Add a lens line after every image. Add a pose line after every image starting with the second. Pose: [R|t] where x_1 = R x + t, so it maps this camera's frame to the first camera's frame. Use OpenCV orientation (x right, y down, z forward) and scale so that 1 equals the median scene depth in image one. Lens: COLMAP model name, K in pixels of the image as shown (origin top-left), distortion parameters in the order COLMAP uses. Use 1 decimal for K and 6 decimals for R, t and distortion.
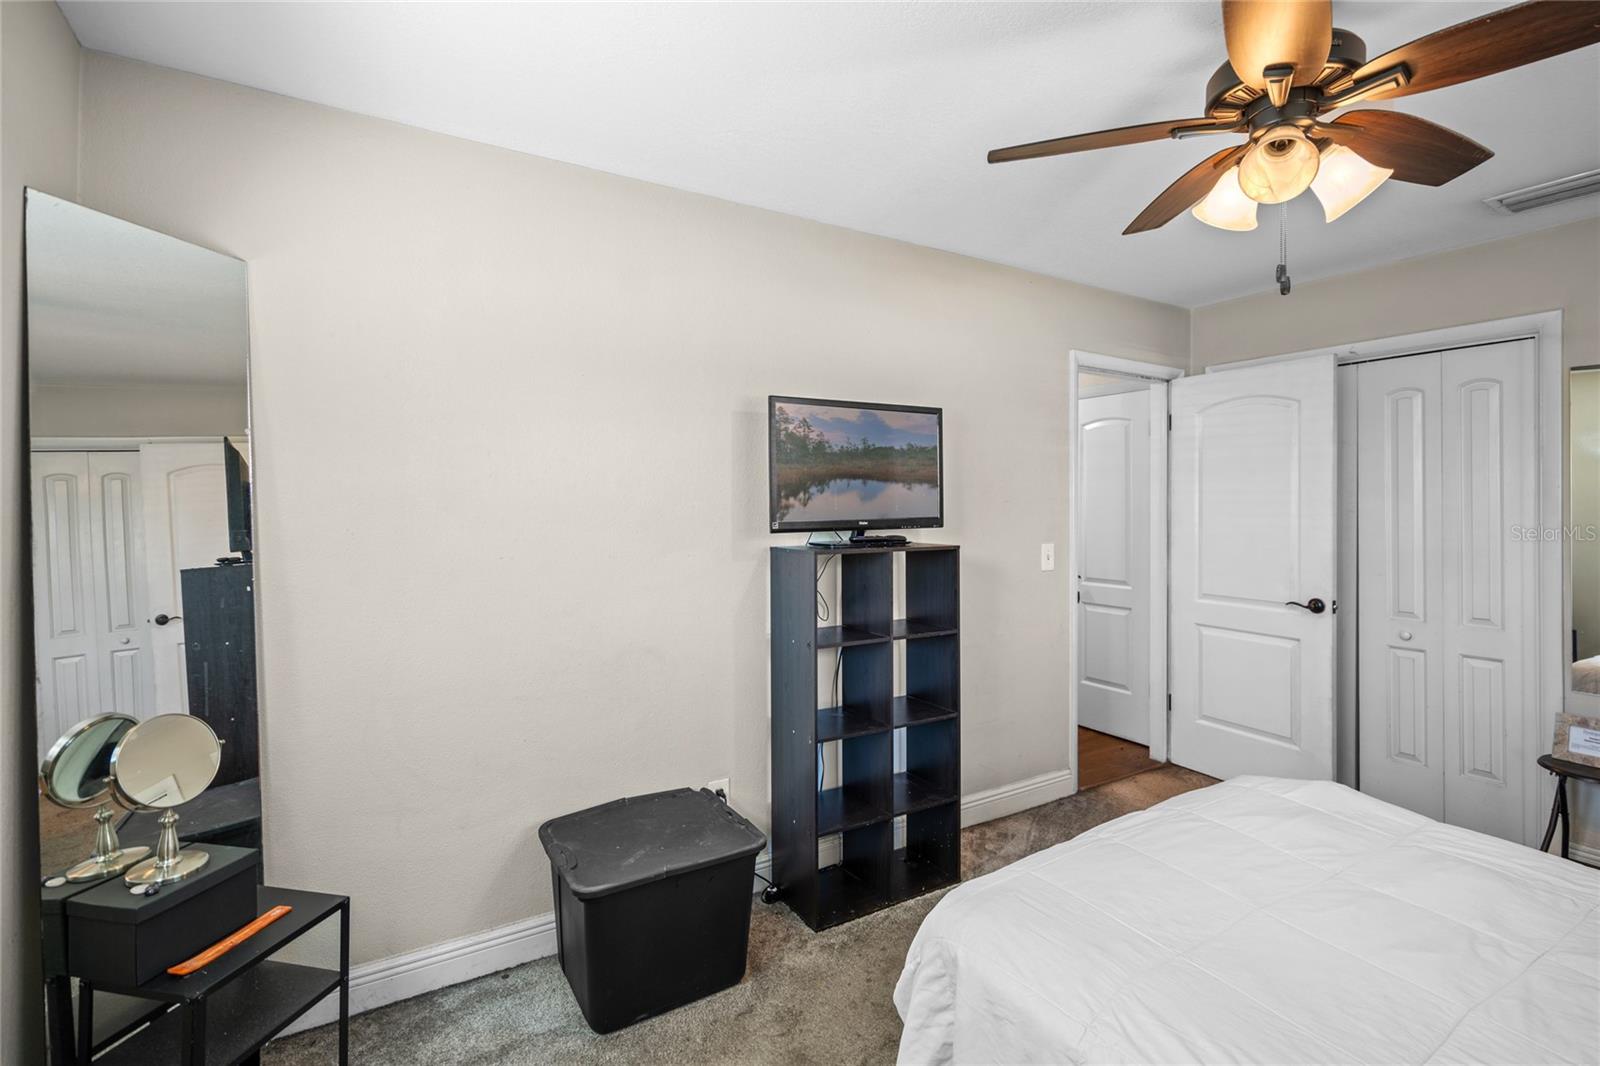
lens RADIAL K [[730.6, 0, 802.2], [0, 730.6, 515.6], [0, 0, 1]] dist [0.000685, -0.000176]
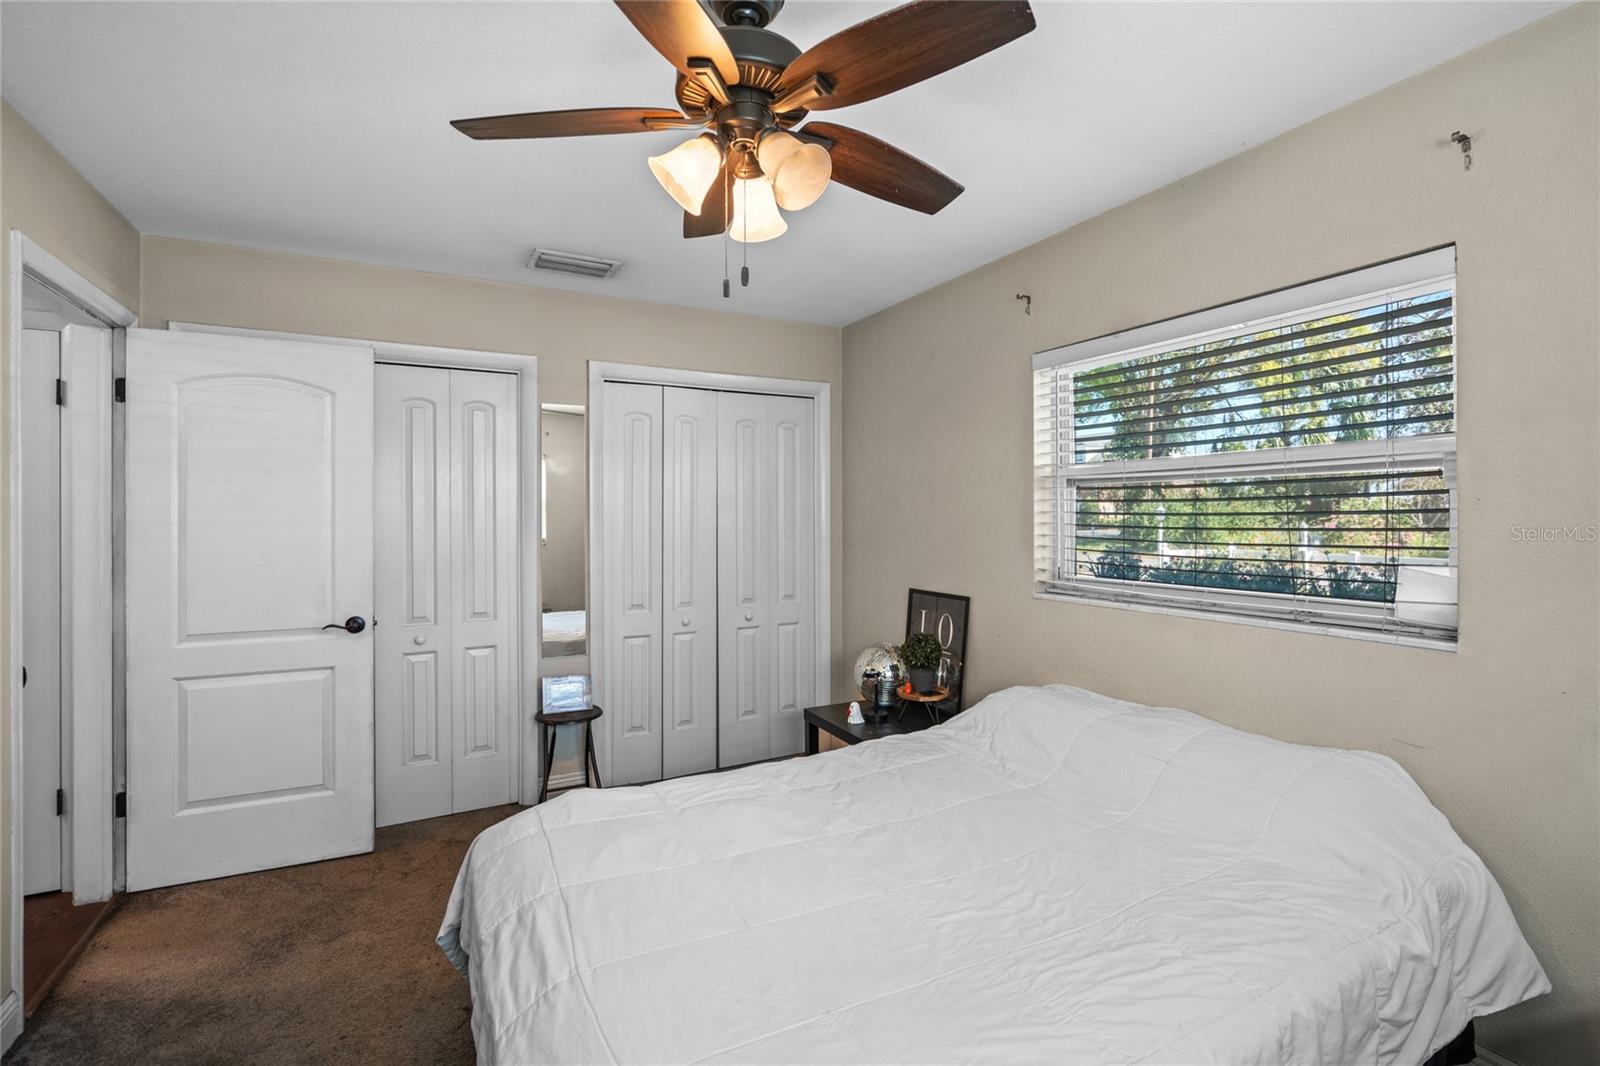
lens RADIAL K [[730.6, 0, 802.2], [0, 730.6, 515.6], [0, 0, 1]] dist [0.000685, -0.000176]
pose [[0.056986, -0.005756, 0.998358, -0.150205], [0.014556, 0.999882, 0.004933, -0.006431], [-0.998269, 0.014251, 0.057063, 0.375577]]
